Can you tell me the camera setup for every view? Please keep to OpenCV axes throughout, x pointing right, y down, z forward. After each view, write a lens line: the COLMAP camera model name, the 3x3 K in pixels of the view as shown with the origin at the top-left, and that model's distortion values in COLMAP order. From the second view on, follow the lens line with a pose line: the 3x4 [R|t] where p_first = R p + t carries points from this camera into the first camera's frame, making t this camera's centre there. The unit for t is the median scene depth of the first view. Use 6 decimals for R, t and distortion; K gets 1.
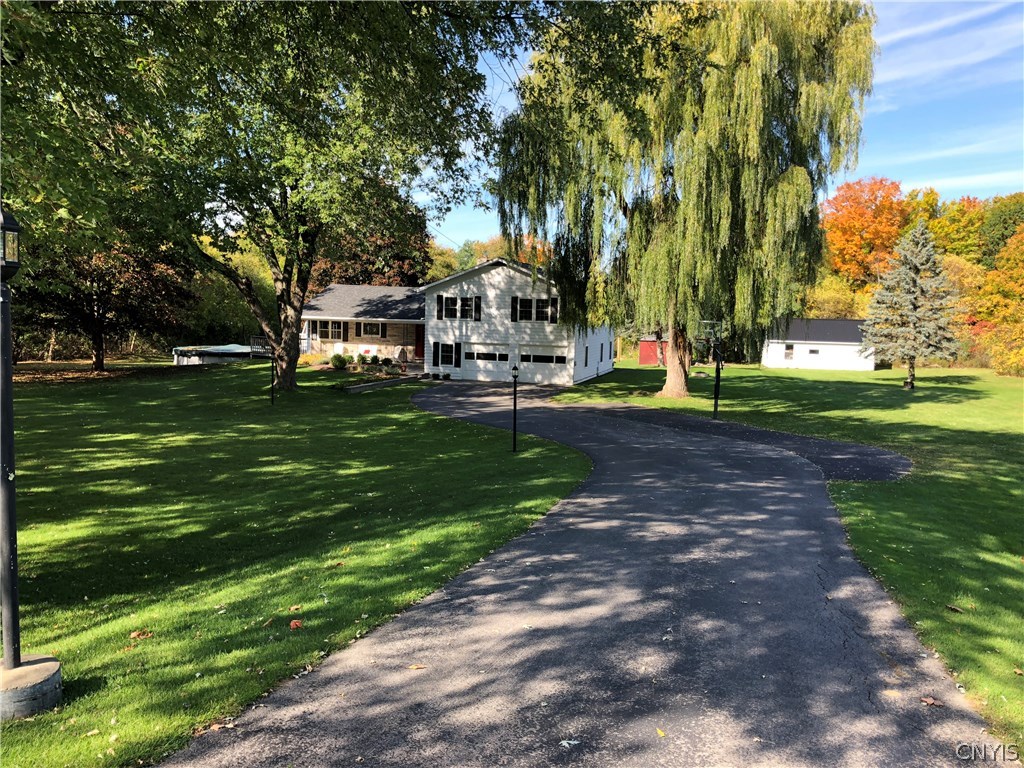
lens RADIAL K [[847.2, 0, 518.3], [0, 847.2, 382.3], [0, 0, 1]] dist [0.034478, -0.051789]
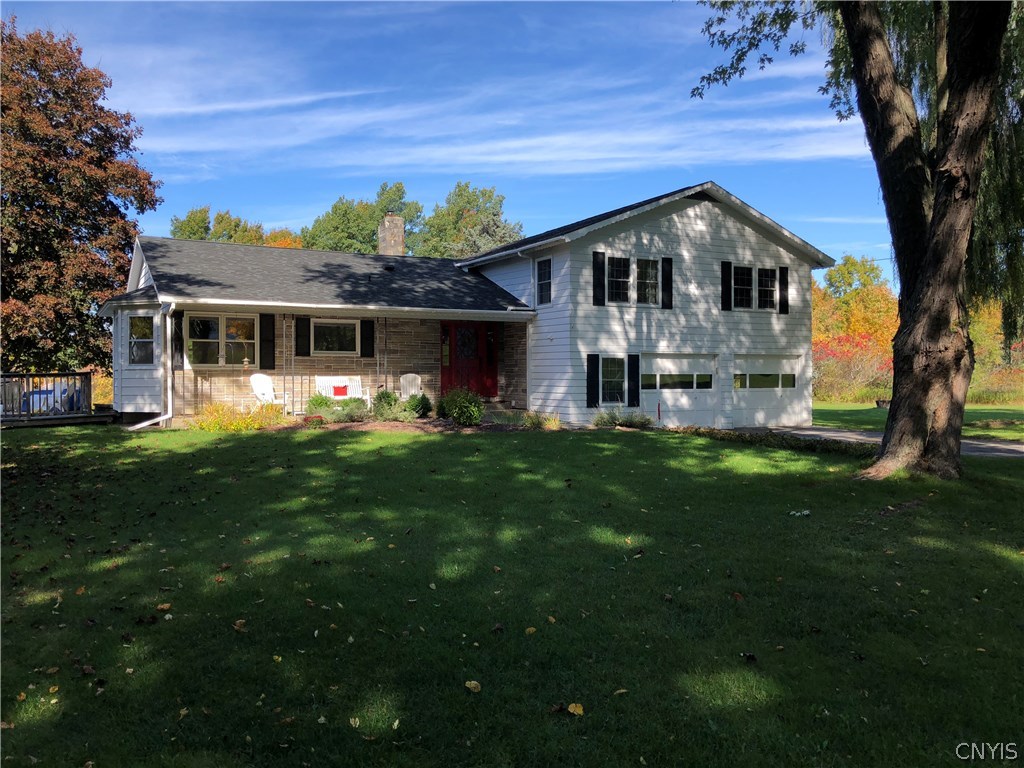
lens RADIAL K [[847.2, 0, 515.9], [0, 847.2, 386.3], [0, 0, 1]] dist [0.034478, -0.051789]
pose [[0.702848, -0.032283, 0.710607, -0.456169], [0.086943, 0.995379, -0.040773, -0.015528], [-0.706007, 0.090440, 0.702407, 0.718380]]
